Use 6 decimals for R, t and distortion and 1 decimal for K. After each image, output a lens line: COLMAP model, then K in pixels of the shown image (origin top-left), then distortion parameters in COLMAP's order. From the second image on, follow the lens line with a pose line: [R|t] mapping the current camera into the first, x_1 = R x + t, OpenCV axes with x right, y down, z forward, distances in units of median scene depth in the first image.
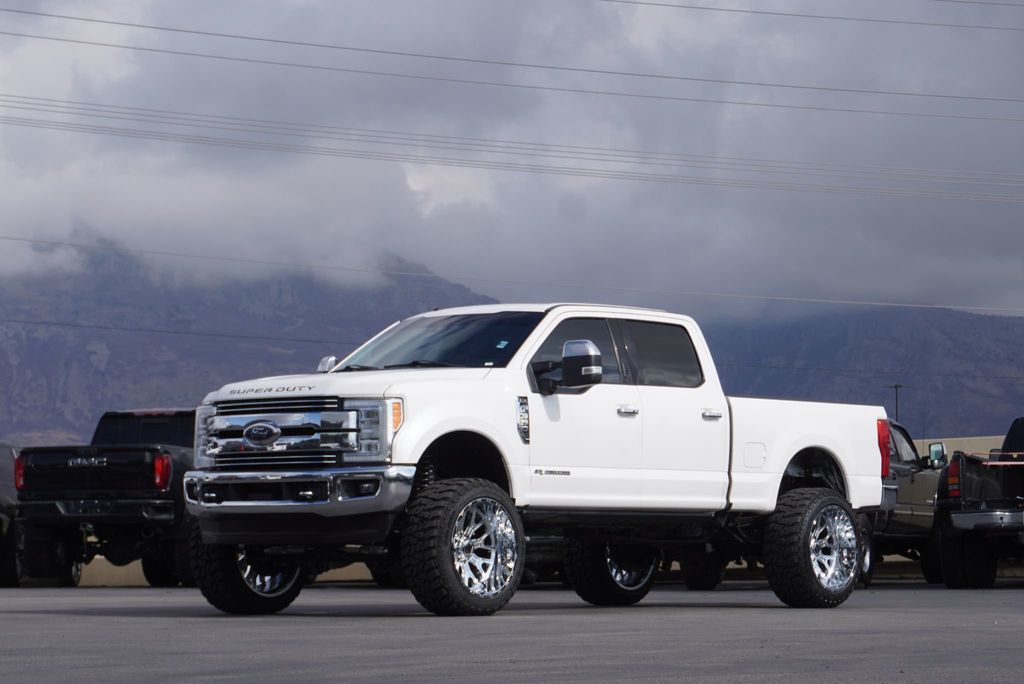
lens RADIAL K [[2521.2, 0, 512.0], [0, 2521.2, 342.0], [0, 0, 1]] dist [-0.002515, -0.328493]
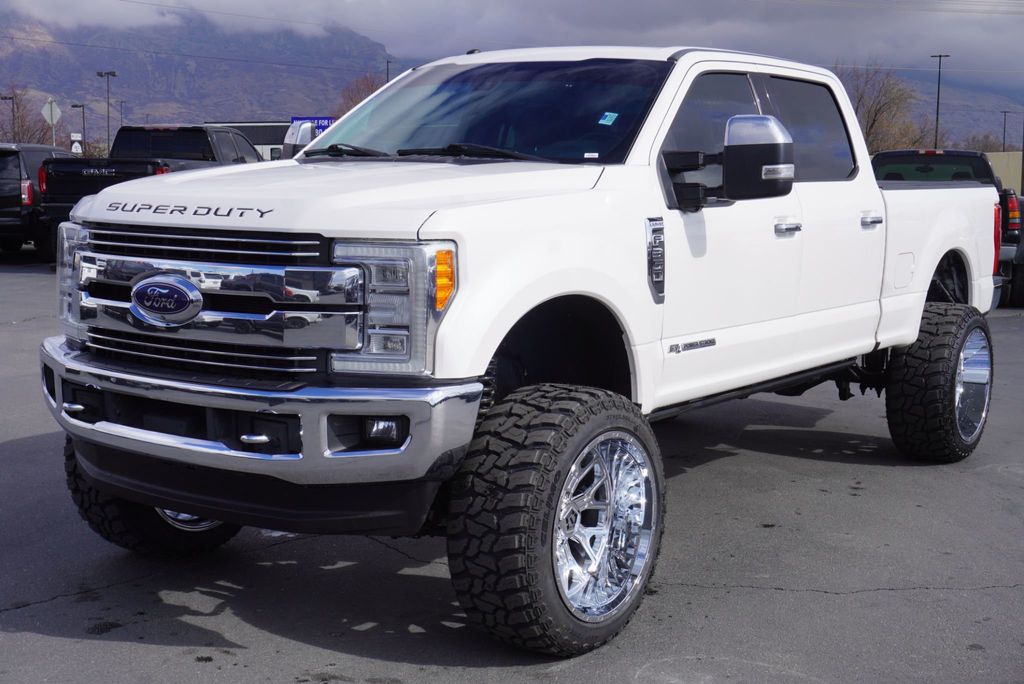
lens RADIAL K [[1379.6, 0, 512.0], [0, 1379.6, 342.0], [0, 0, 1]] dist [0.021720, 0.041308]
pose [[0.996934, 0.008092, 0.077832, -0.050363], [-0.023029, 0.980931, 0.192986, -0.009313], [-0.074786, -0.194186, 0.978110, 0.699686]]
